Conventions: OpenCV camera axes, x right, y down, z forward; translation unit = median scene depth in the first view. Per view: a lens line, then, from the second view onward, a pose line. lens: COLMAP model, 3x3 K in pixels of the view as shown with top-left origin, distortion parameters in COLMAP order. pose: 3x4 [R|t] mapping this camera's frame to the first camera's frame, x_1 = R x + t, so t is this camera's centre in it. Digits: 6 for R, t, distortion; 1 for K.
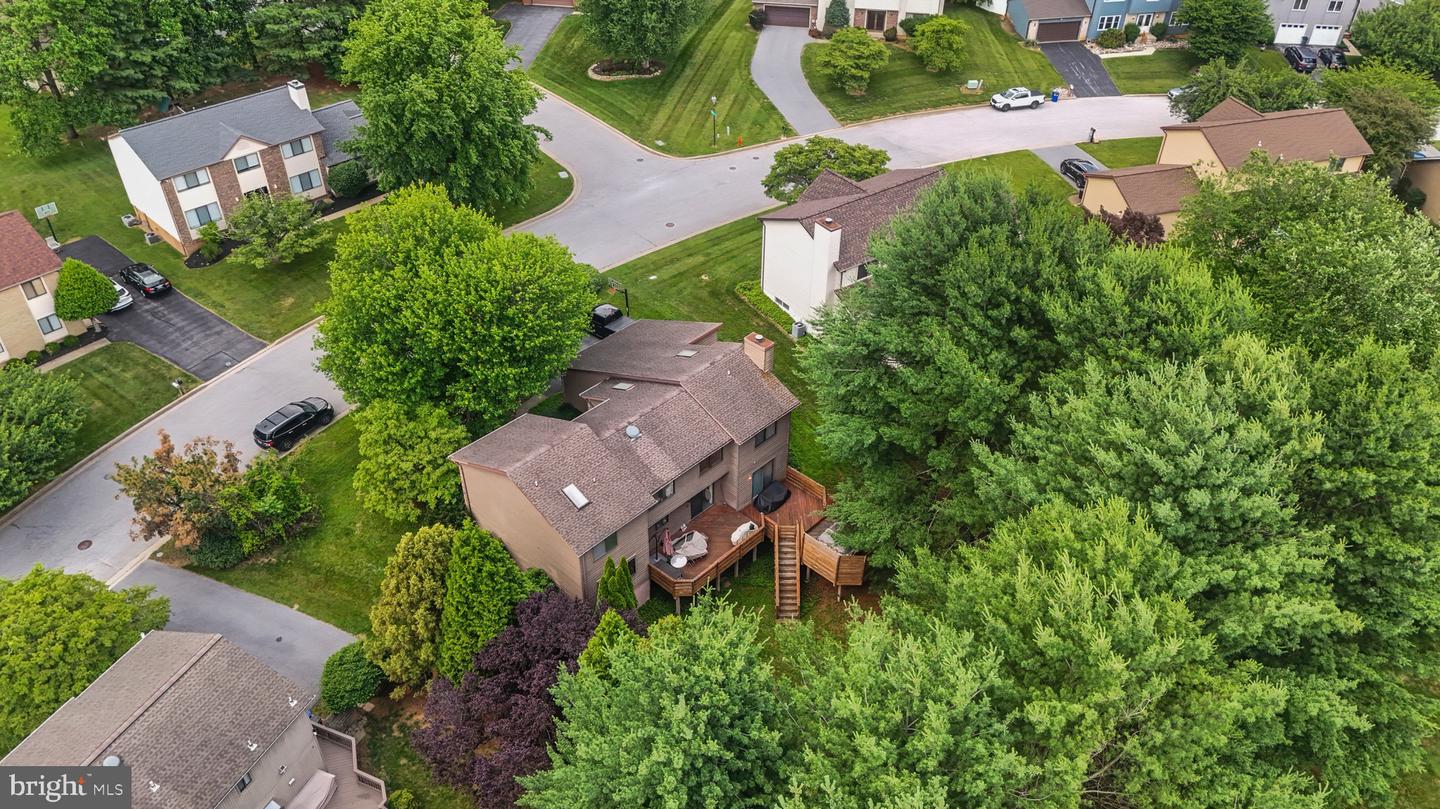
lens RADIAL K [[1049.8, 0, 776.1], [0, 1049.8, 404.8], [0, 0, 1]] dist [-0.003156, -0.003869]
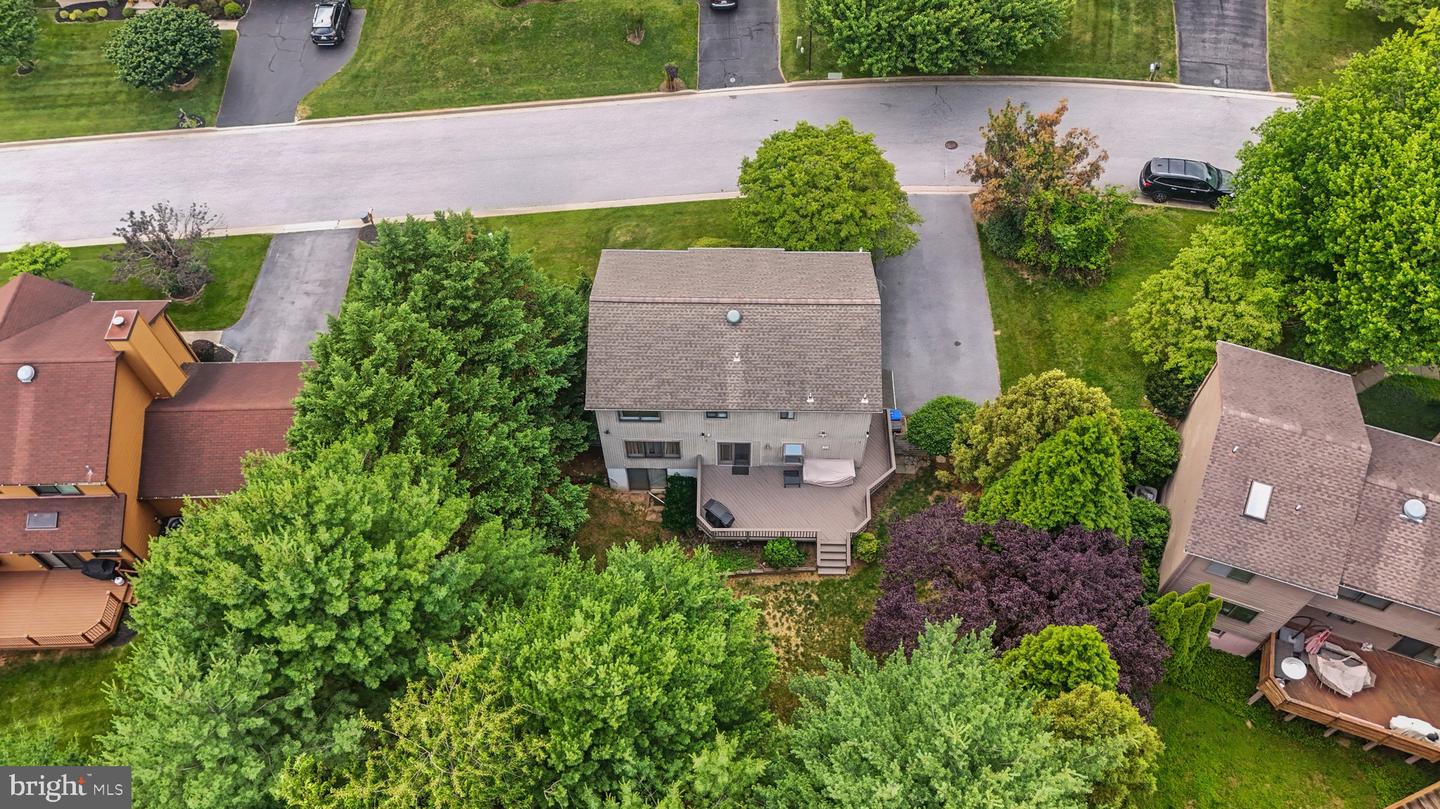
lens RADIAL K [[1069.7, 0, 717.5], [0, 1069.7, 405.0], [0, 0, 1]] dist [0.047670, -0.036637]
pose [[0.339160, 0.750856, -0.566733, 0.056575], [-0.555433, 0.646056, 0.523551, -0.131717], [0.759253, 0.137214, 0.636166, 0.192747]]
